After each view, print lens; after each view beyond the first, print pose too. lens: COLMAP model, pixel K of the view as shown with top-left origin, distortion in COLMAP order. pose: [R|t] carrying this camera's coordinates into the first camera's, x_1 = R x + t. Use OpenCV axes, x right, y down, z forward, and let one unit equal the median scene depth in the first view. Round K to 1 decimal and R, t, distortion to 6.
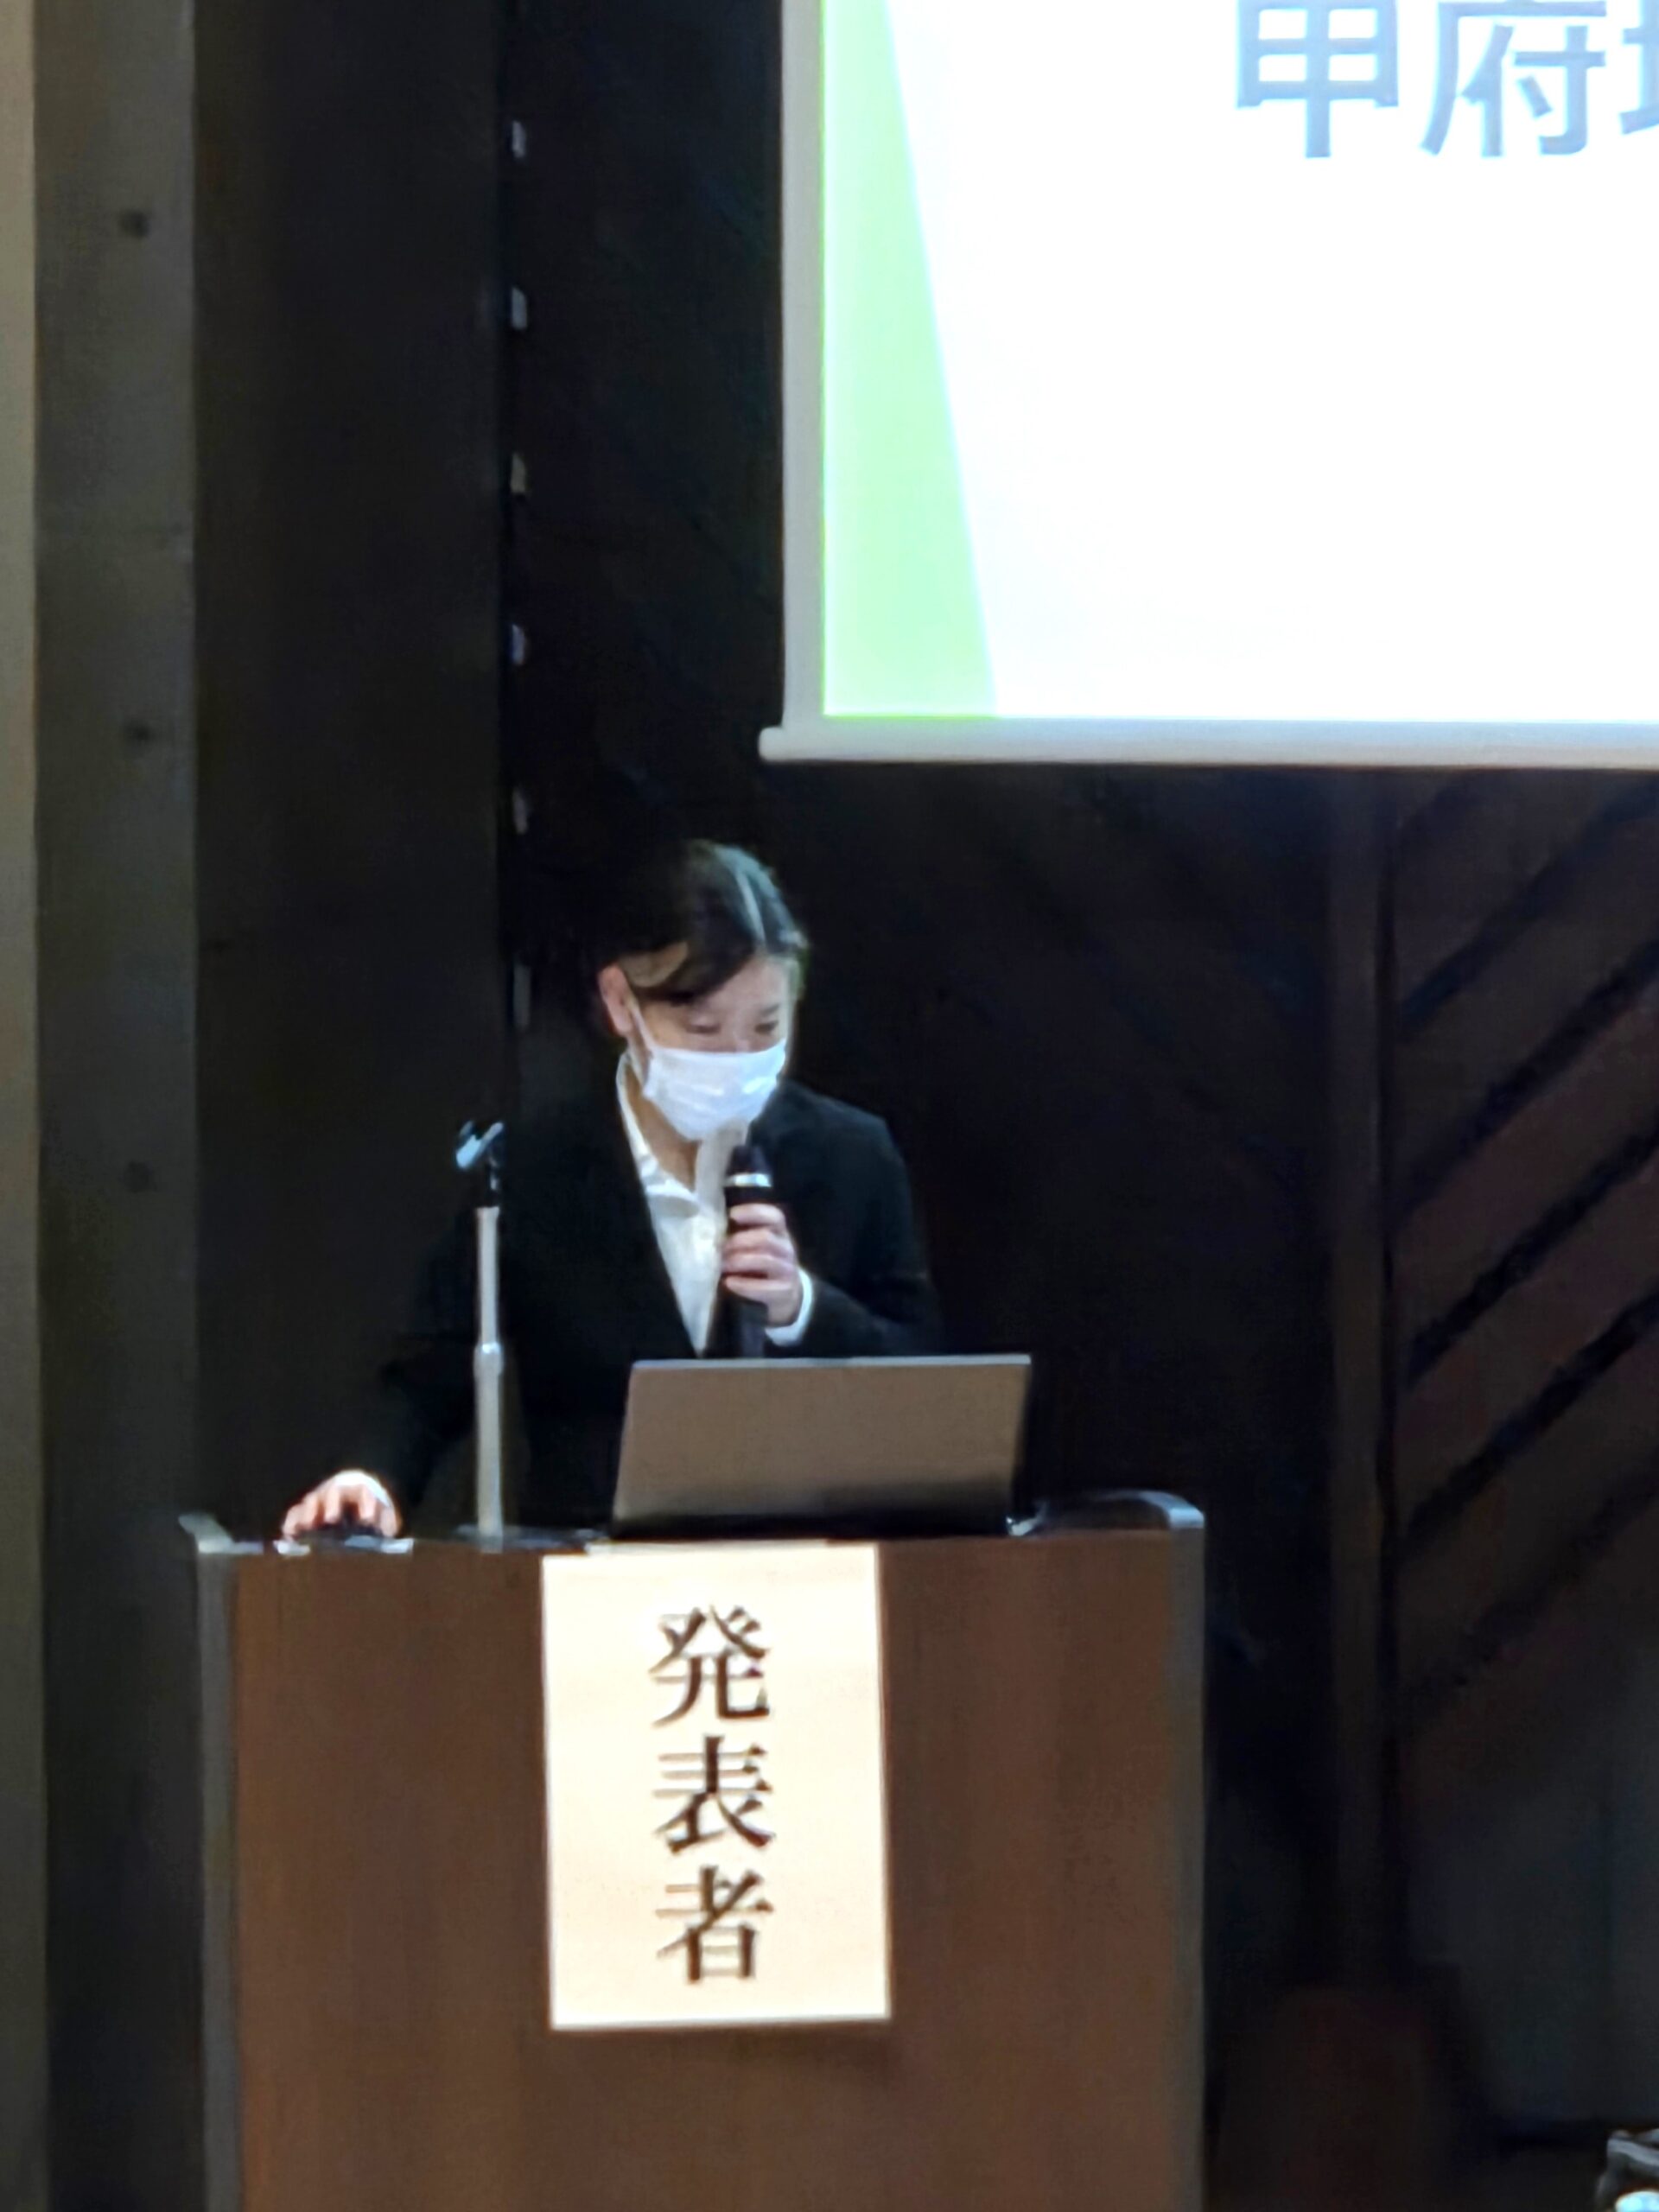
lens RADIAL K [[10321.3, 0, 823.4], [0, 10321.3, 1125.3], [0, 0, 1]] dist [1.635878, 0.000000]
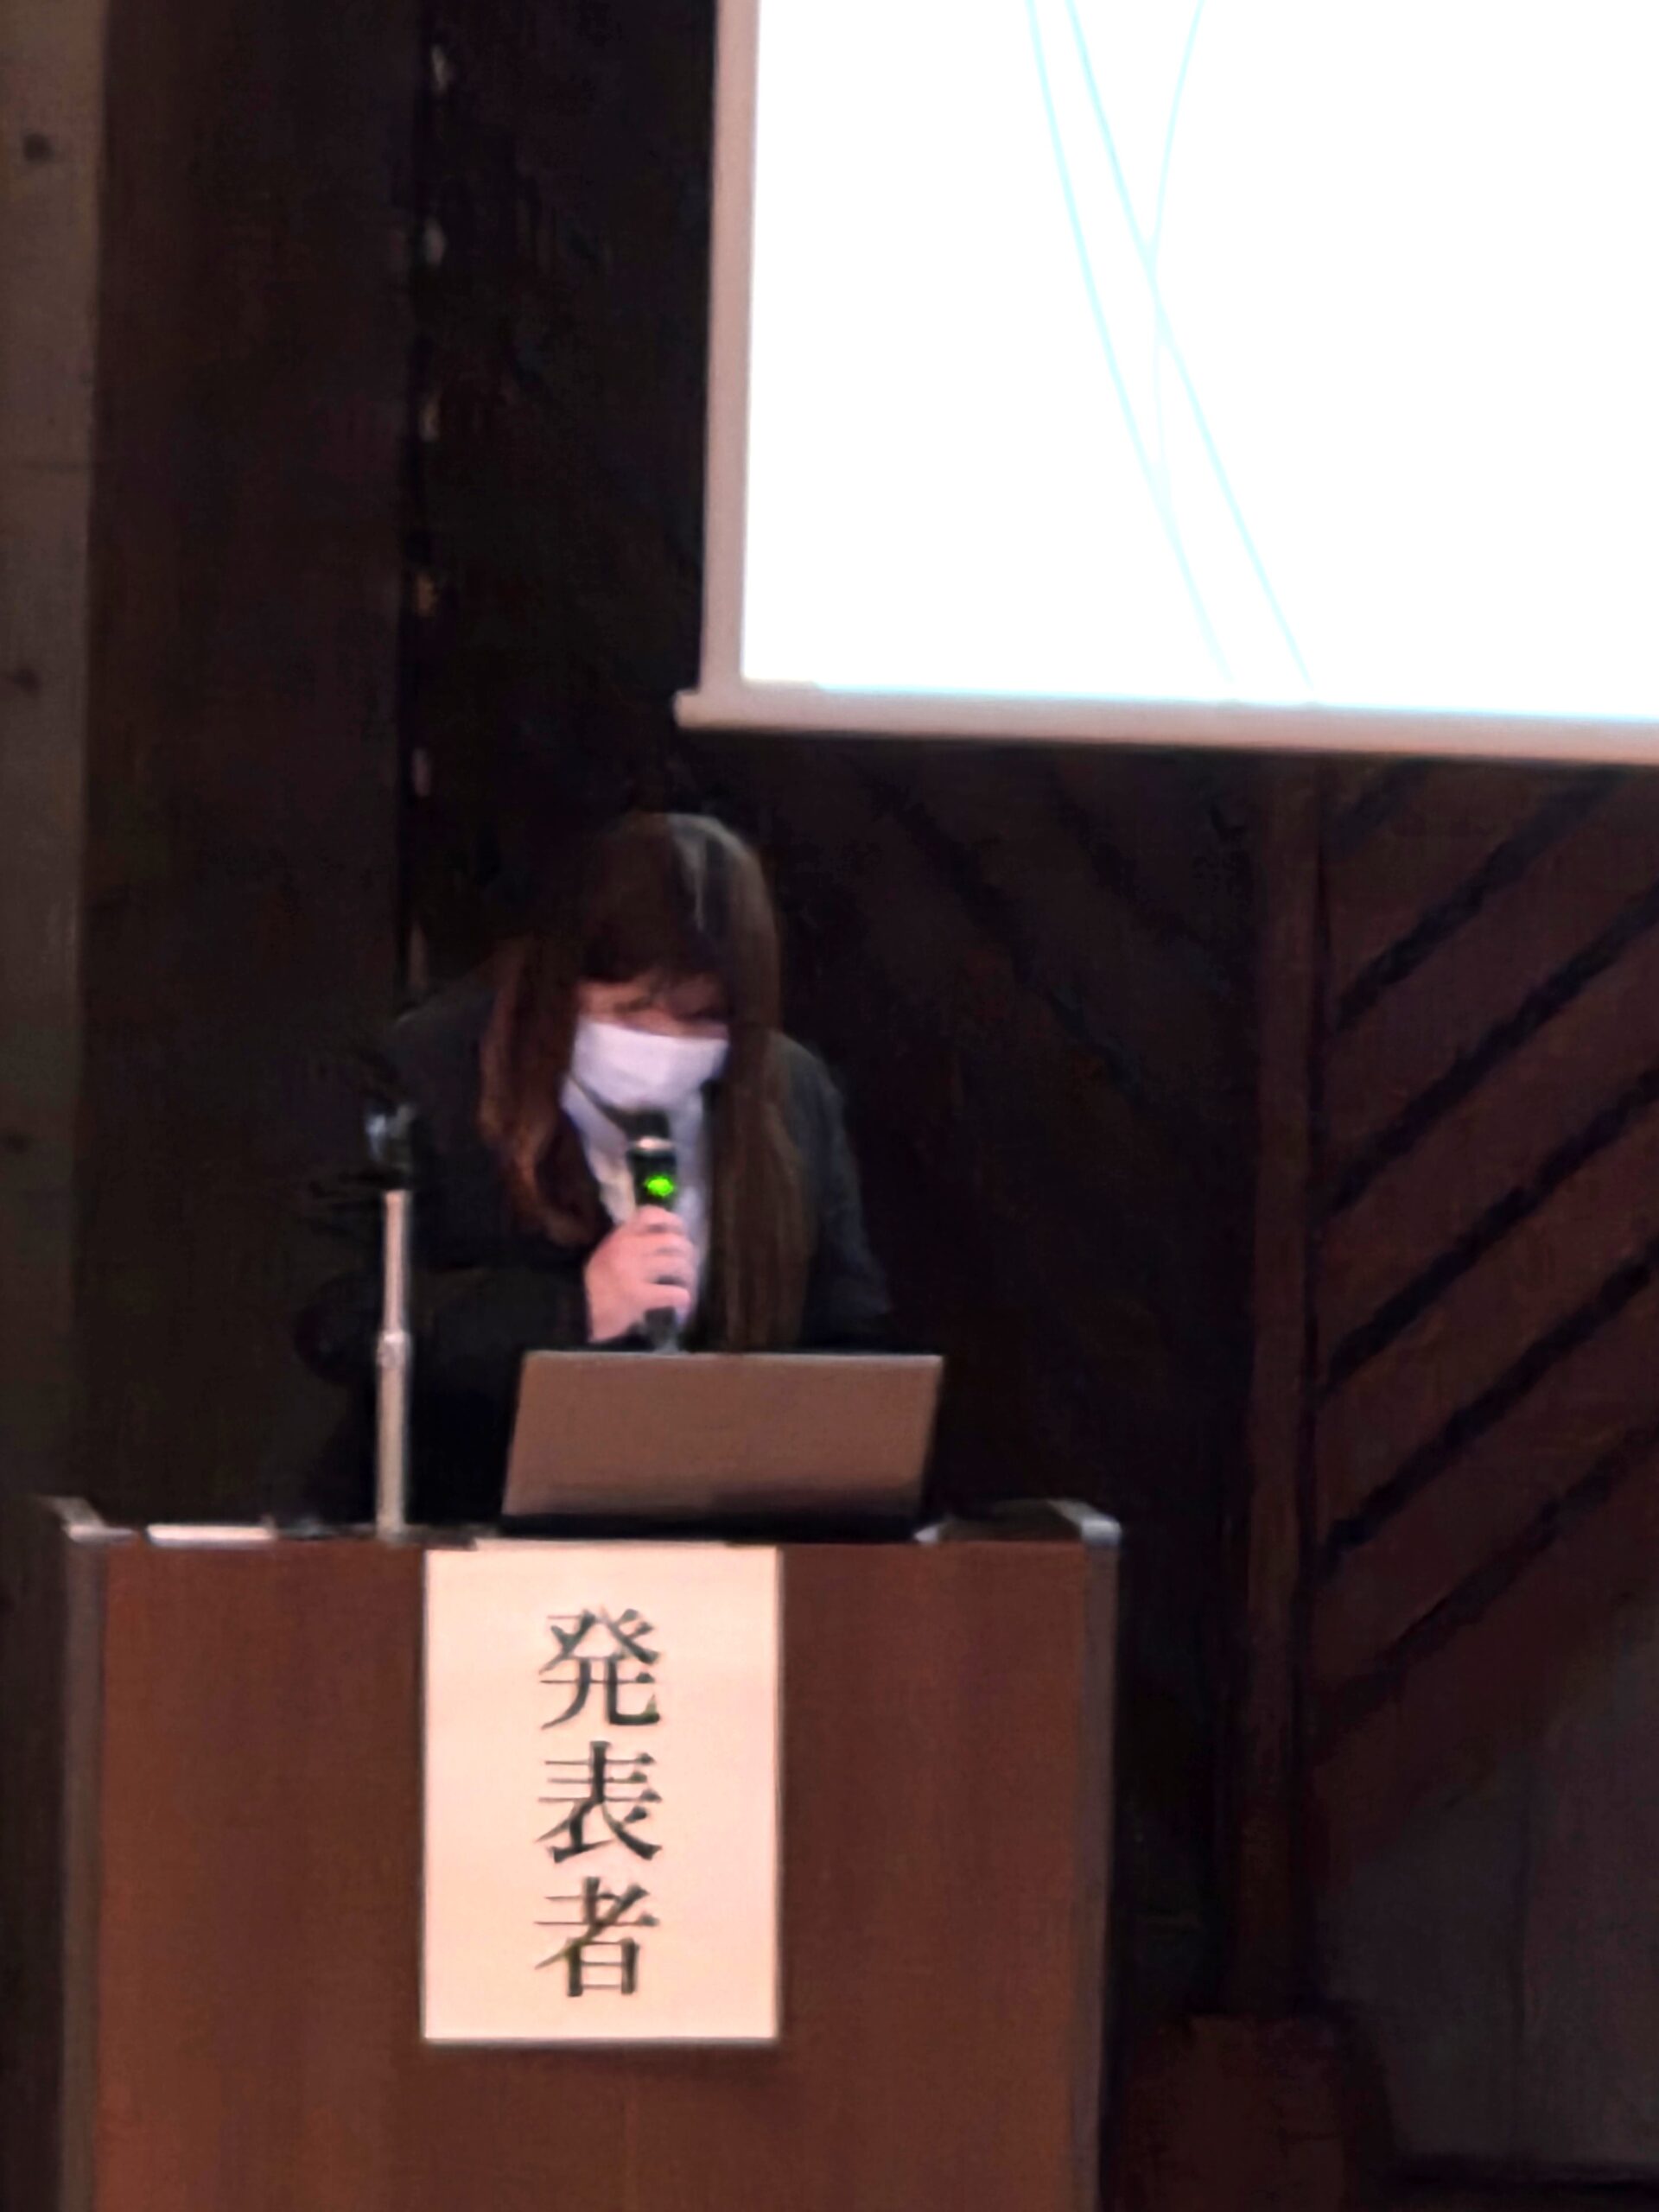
lens RADIAL K [[12455.0, 0, 832.2], [0, 12455.0, 1090.5], [0, 0, 1]] dist [2.090092, 0.000000]
pose [[0.999463, 0.028822, 0.015596, -0.009013], [-0.028977, 0.999532, 0.009840, -0.013653], [-0.015305, -0.010287, 0.999830, -0.162290]]
